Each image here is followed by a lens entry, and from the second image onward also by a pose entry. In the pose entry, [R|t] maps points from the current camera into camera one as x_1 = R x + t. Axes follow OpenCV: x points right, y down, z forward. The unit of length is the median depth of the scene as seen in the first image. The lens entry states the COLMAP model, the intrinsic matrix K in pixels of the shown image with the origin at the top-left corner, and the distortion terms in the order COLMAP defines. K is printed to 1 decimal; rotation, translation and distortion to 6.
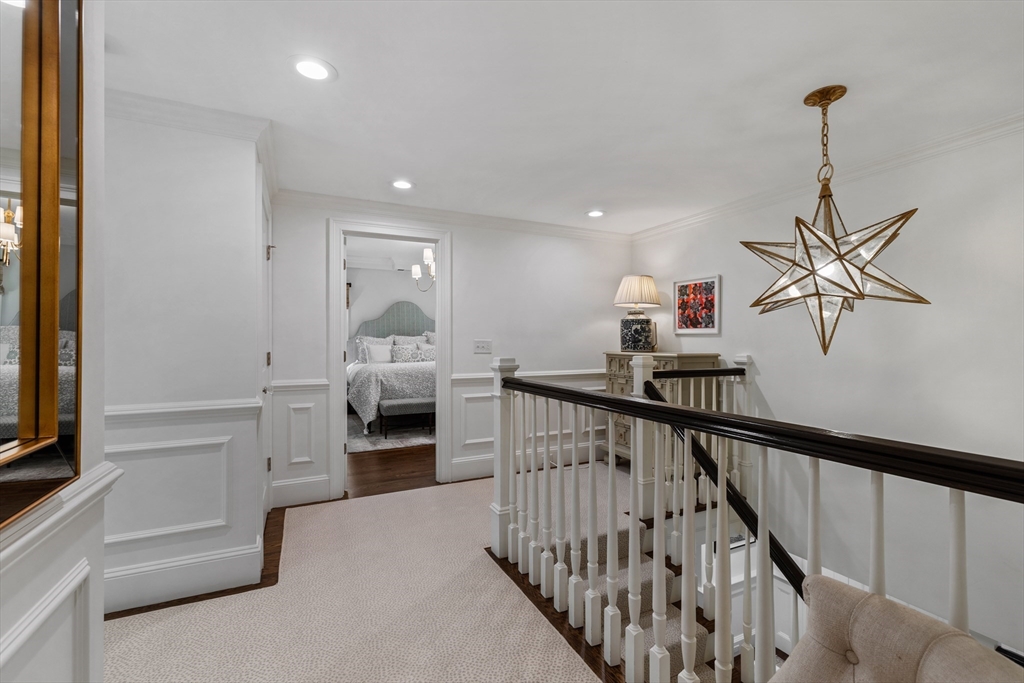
lens RADIAL K [[447.3, 0, 510.0], [0, 447.3, 342.1], [0, 0, 1]] dist [0.000823, 0.000038]
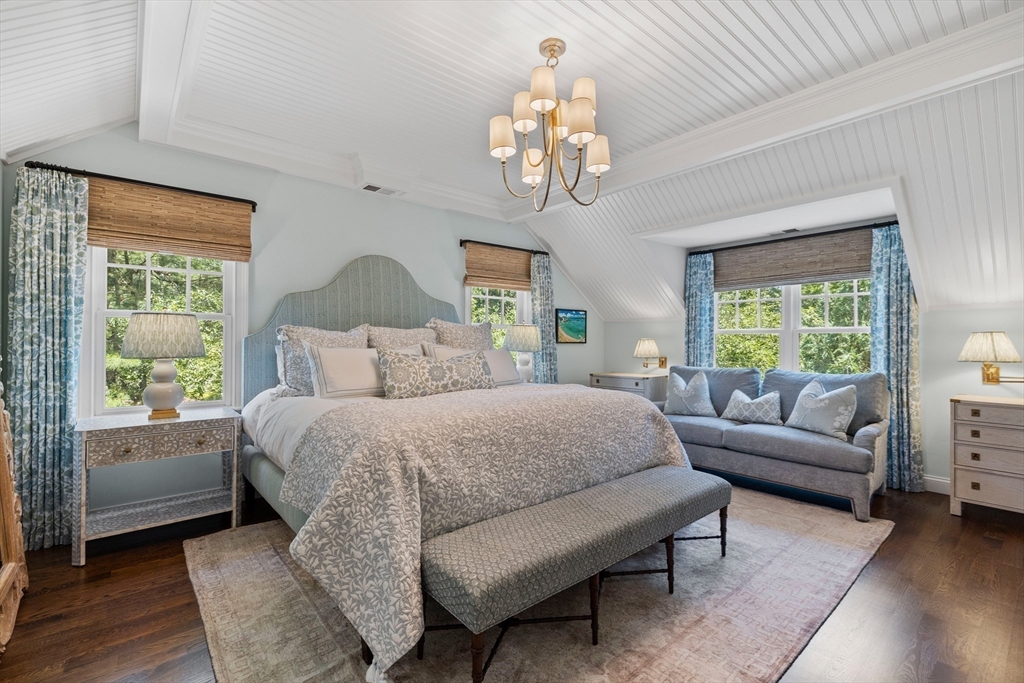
lens RADIAL K [[447.3, 0, 515.2], [0, 447.3, 339.4], [0, 0, 1]] dist [0.000823, 0.000038]
pose [[0.967209, 0.003528, 0.253959, -0.245587], [-0.001154, 0.999954, -0.009497, 0.002581], [-0.253981, 0.008893, 0.967168, 0.573237]]
